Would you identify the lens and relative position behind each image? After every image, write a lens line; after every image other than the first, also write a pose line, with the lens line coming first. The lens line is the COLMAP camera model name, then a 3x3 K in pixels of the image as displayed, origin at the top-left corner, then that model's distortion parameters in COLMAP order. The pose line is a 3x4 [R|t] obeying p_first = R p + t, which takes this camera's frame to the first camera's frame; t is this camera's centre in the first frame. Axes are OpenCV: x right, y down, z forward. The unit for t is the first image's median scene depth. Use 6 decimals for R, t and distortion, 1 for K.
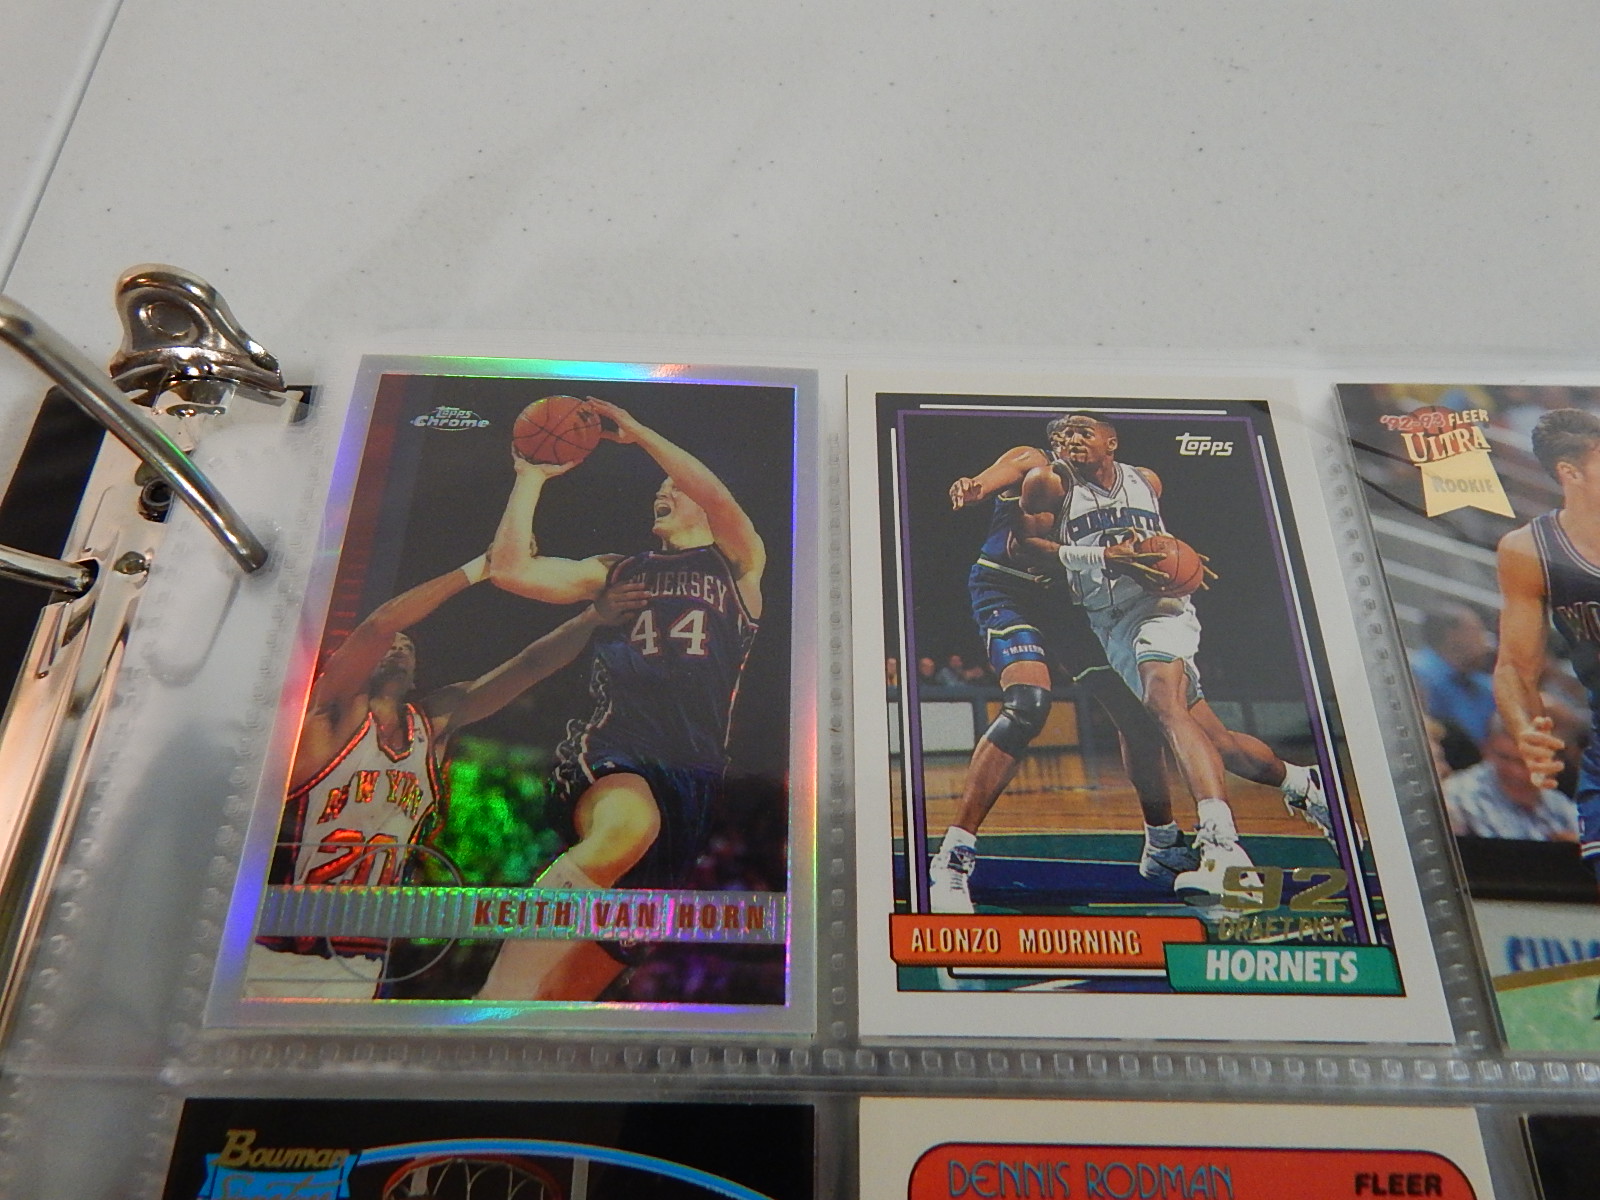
lens RADIAL K [[1150.1, 0, 800.0], [0, 1150.1, 600.0], [0, 0, 1]] dist [0.006301, -0.021111]
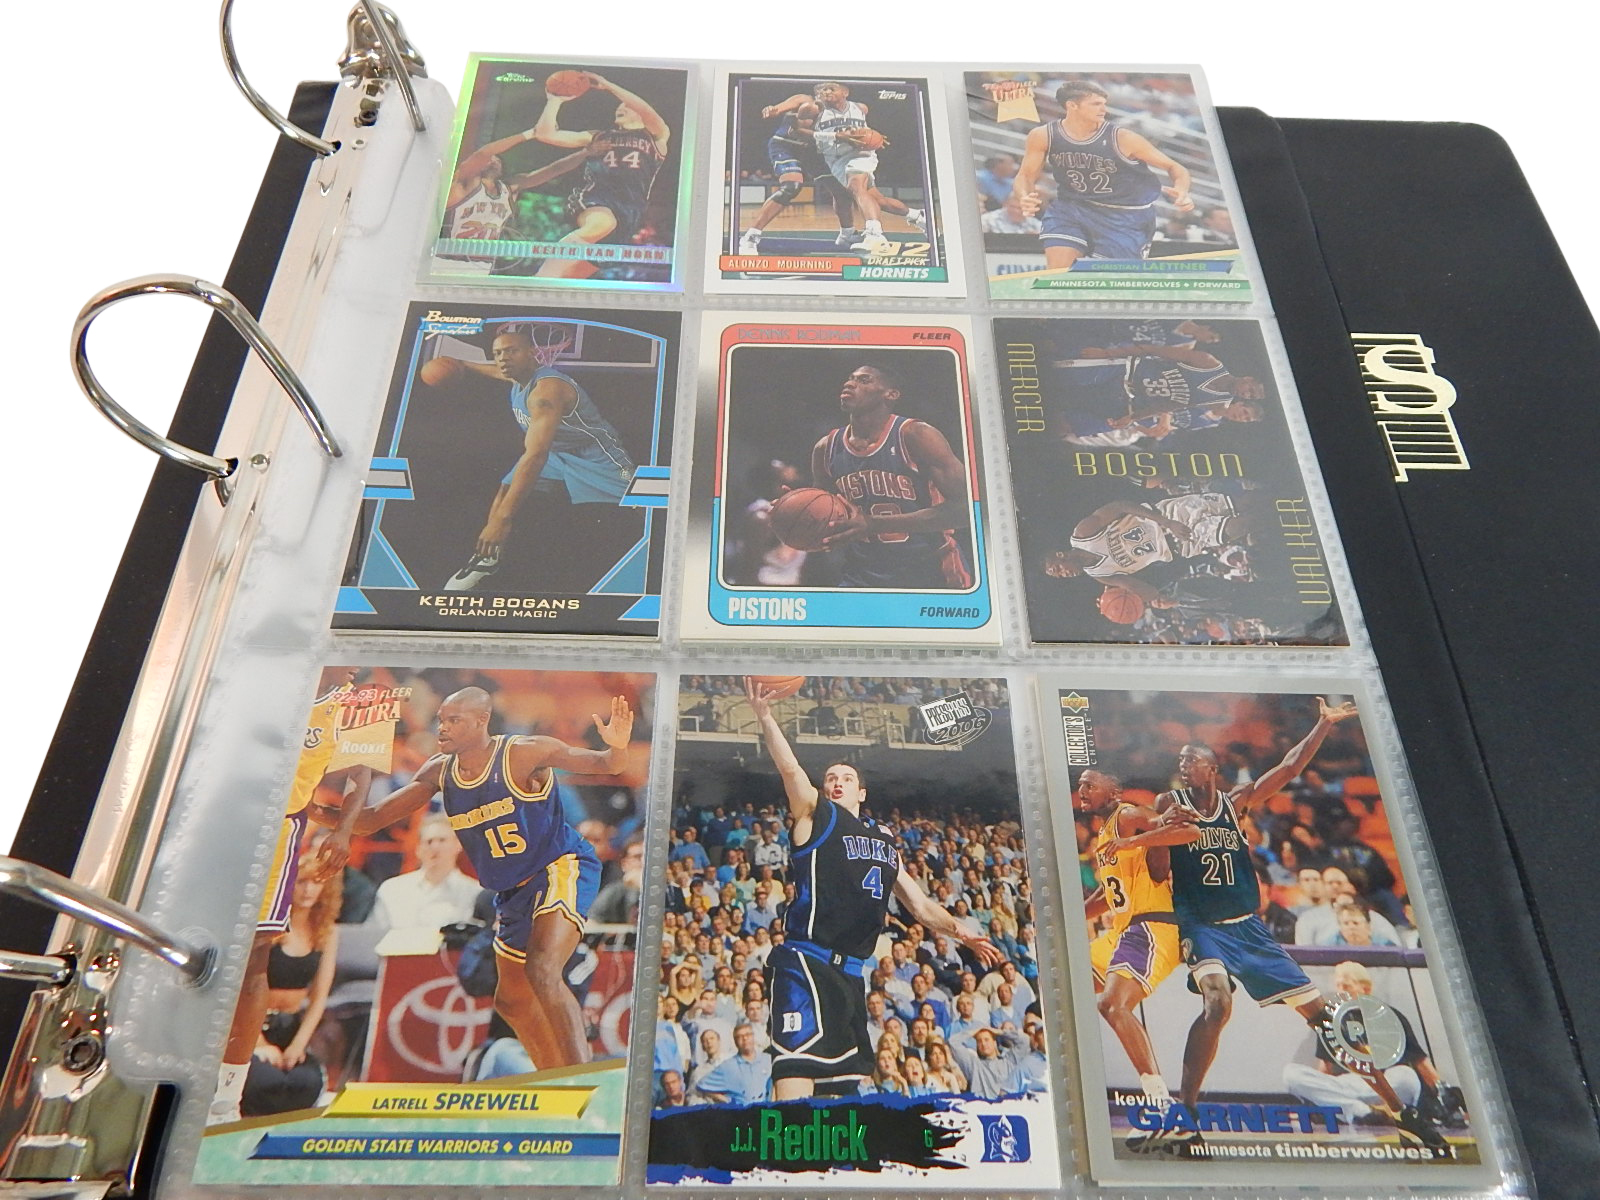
lens RADIAL K [[1150.1, 0, 800.0], [0, 1150.1, 600.0], [0, 0, 1]] dist [0.006301, -0.021111]
pose [[0.999848, -0.006000, 0.016367, 0.179990], [0.006881, 0.998497, -0.054371, 0.993339], [-0.016016, 0.054475, 0.998387, -1.106110]]
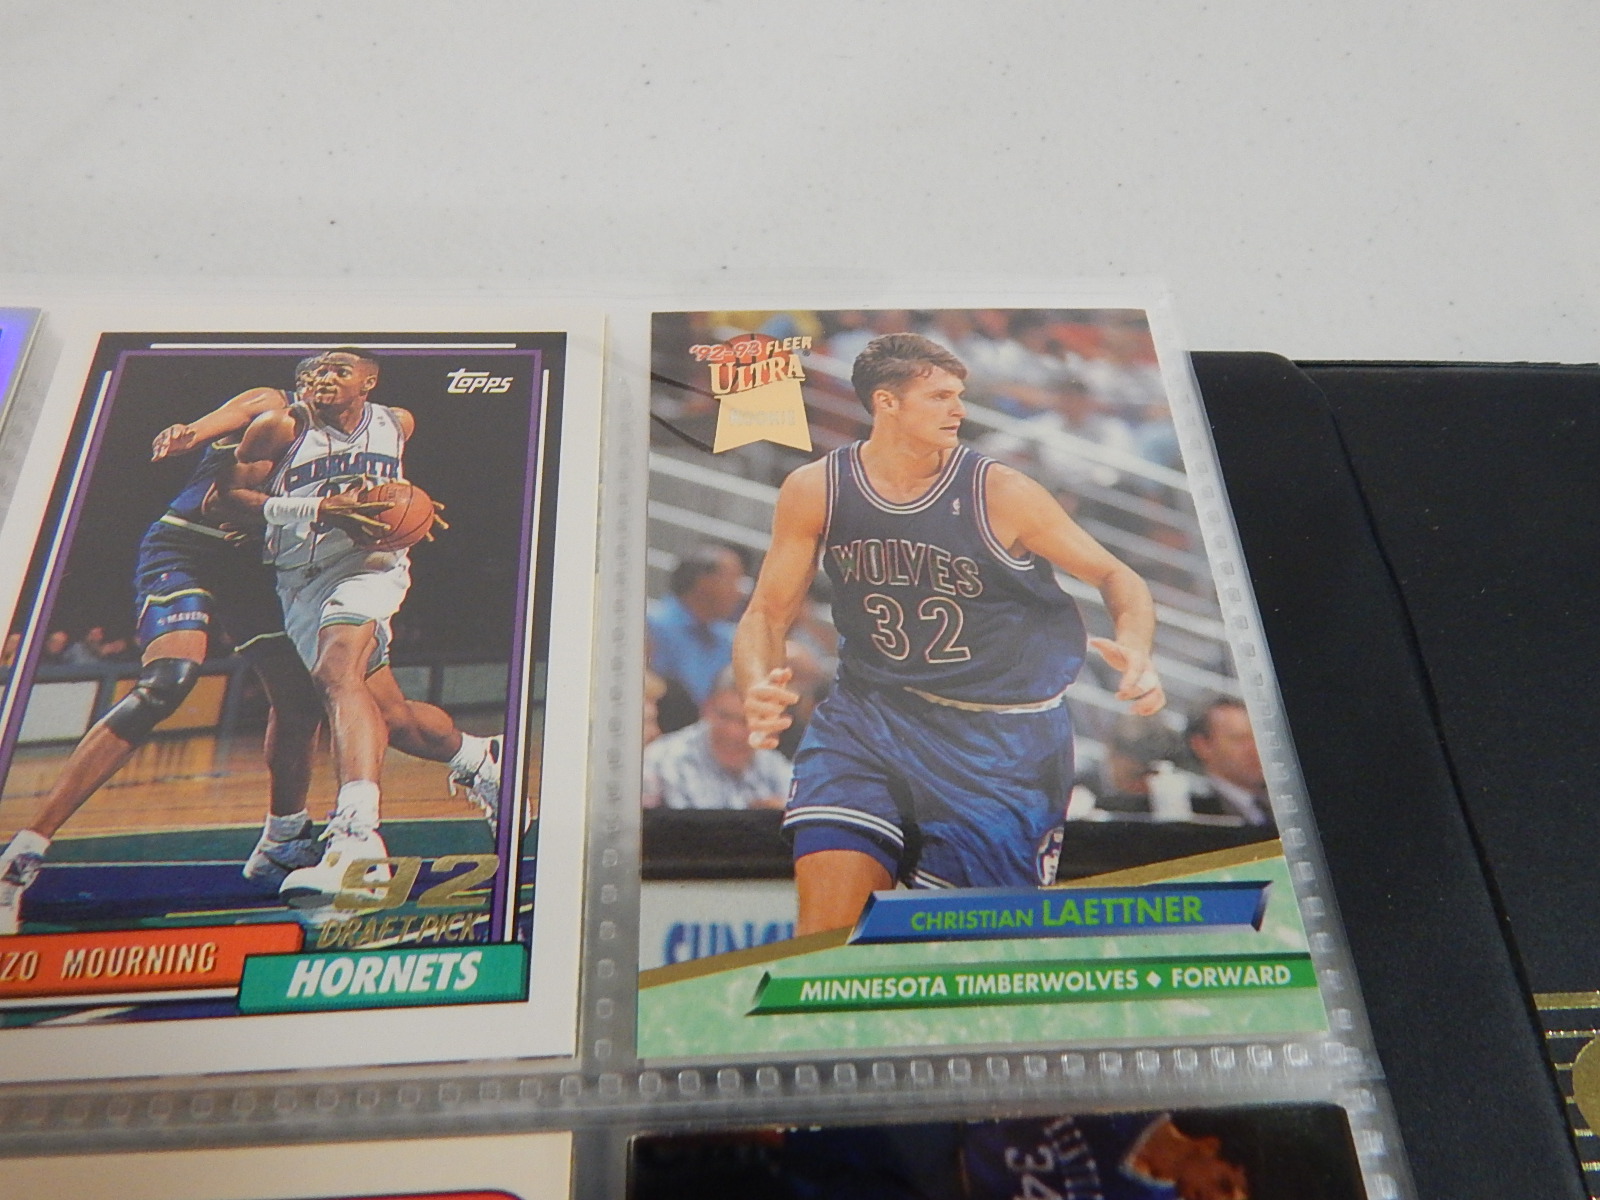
lens RADIAL K [[1166.5, 0, 827.3], [0, 1166.5, 603.5], [0, 0, 1]] dist [0.007593, -0.012580]
pose [[0.996123, -0.039816, 0.078443, 0.631085], [0.041611, 0.998905, -0.021383, 0.074799], [-0.077505, 0.024564, 0.996689, 0.115158]]
